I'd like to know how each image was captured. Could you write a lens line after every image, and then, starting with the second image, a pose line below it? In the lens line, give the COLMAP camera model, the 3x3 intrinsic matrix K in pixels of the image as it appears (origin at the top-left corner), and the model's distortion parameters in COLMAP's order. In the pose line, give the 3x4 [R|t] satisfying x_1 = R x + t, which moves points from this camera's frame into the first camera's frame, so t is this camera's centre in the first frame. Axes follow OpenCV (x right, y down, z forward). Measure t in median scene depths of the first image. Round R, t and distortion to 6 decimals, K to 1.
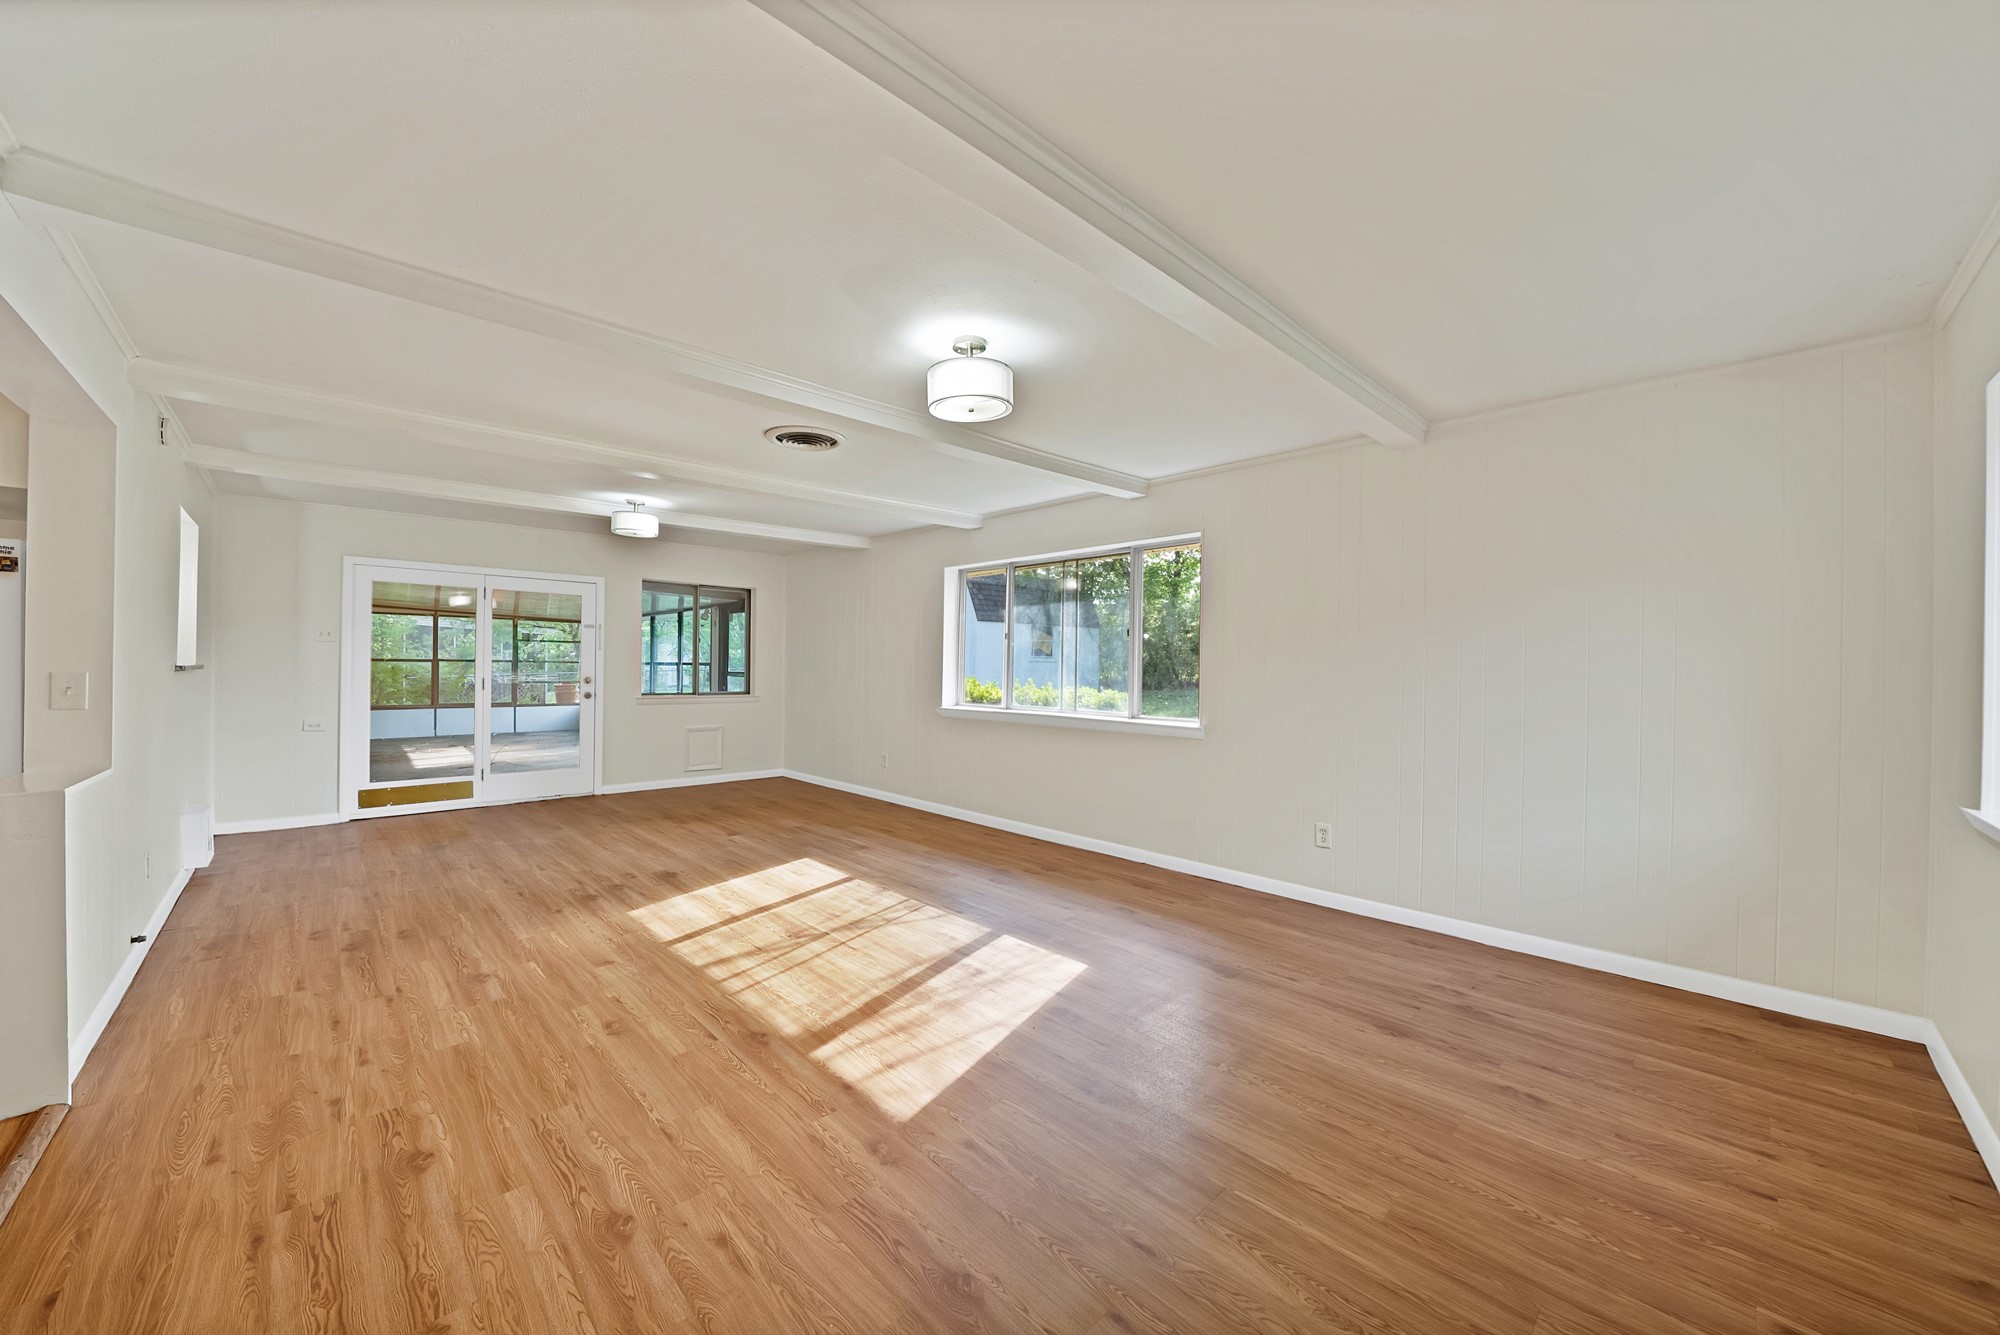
lens RADIAL K [[721.2, 0, 1002.9], [0, 721.2, 672.5], [0, 0, 1]] dist [-0.020870, 0.001094]
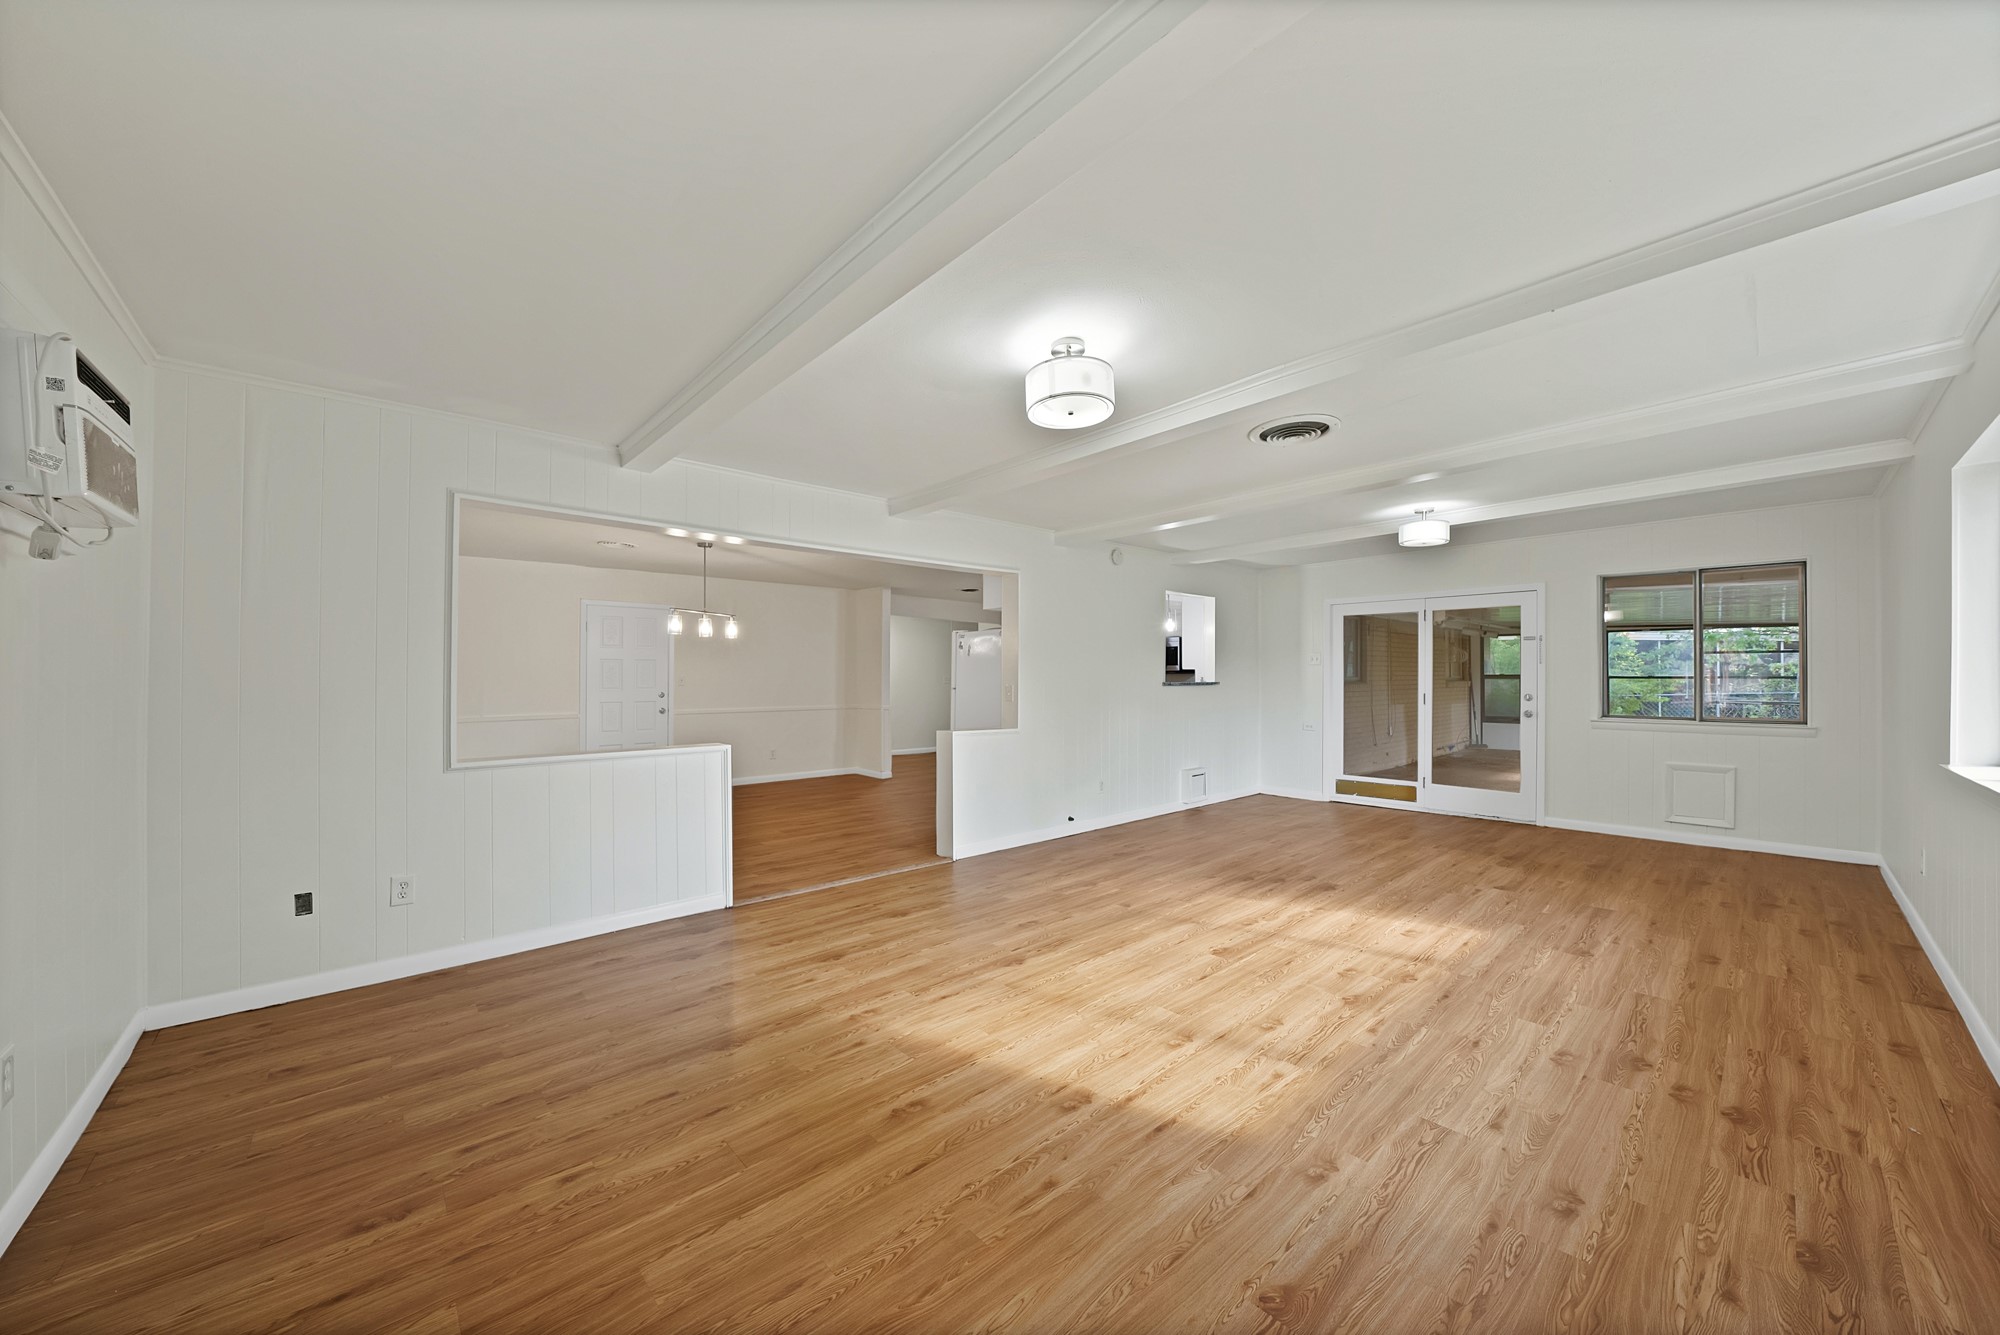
lens RADIAL K [[721.2, 0, 1001.0], [0, 721.2, 667.0], [0, 0, 1]] dist [-0.020870, 0.001094]
pose [[-0.026477, -0.026996, -0.999285, 0.691060], [-0.008101, 0.999608, -0.026790, 0.003753], [0.999617, 0.007386, -0.026685, 0.702476]]
